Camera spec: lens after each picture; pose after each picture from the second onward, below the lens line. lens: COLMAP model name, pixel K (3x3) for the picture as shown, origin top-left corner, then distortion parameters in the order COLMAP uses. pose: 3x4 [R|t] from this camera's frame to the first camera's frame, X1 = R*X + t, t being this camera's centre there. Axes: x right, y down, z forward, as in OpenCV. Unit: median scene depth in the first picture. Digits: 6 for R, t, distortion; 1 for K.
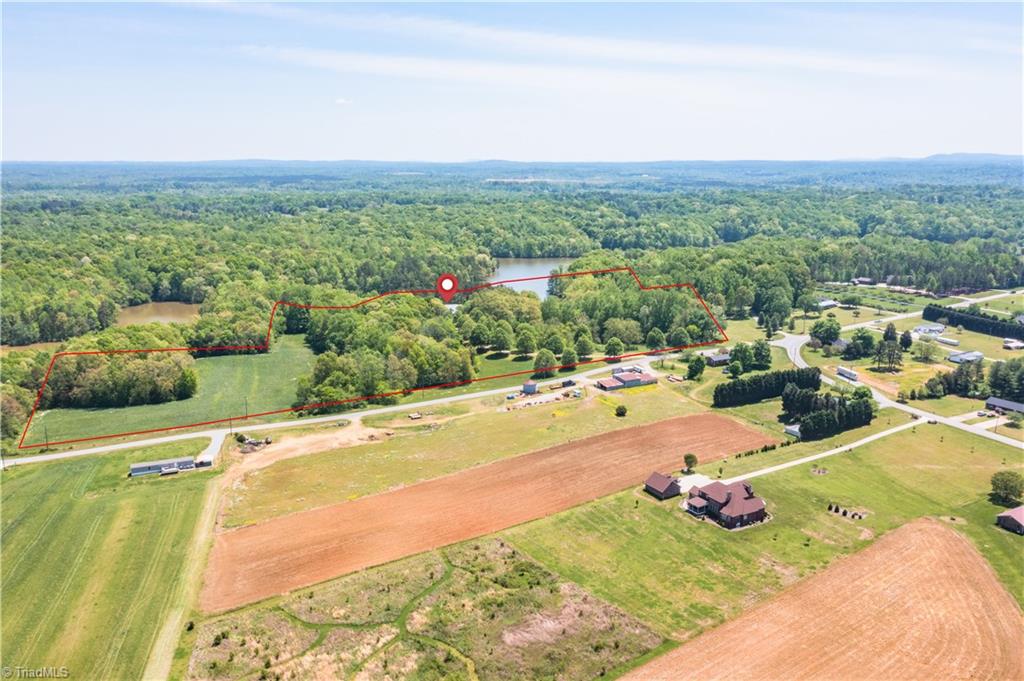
lens RADIAL K [[826.2, 0, 511.6], [0, 826.2, 339.1], [0, 0, 1]] dist [0.012827, 0.017990]
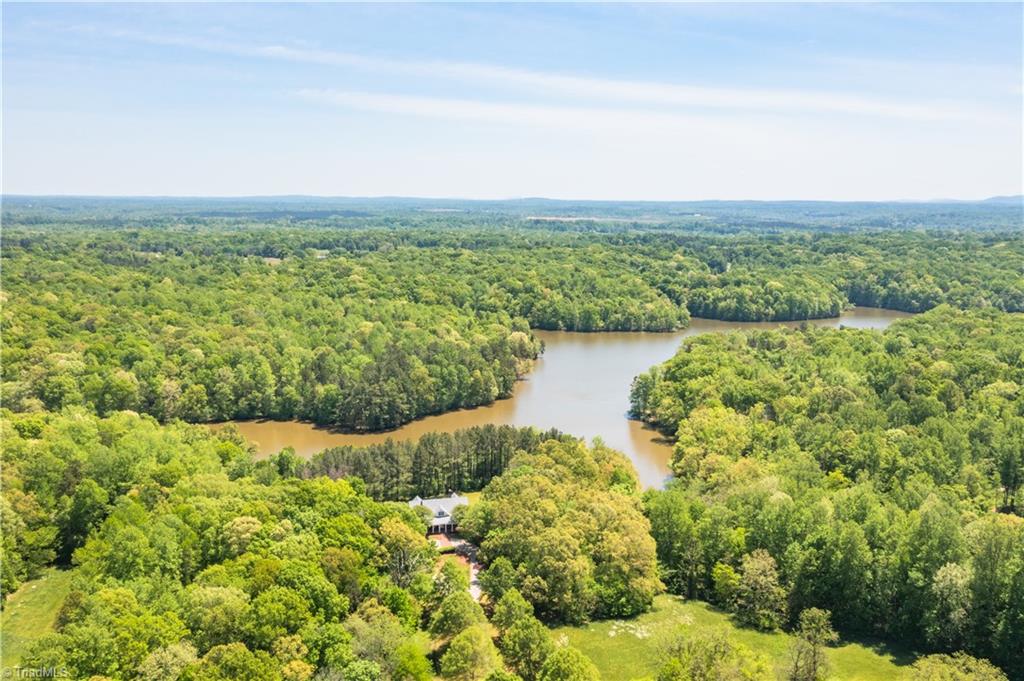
lens RADIAL K [[826.2, 0, 511.9], [0, 826.2, 342.6], [0, 0, 1]] dist [0.012827, 0.017990]
pose [[0.998773, 0.017771, -0.046231, -0.008219], [-0.019627, 0.999007, -0.040003, -0.053031], [0.045474, 0.040862, 0.998129, 0.272483]]
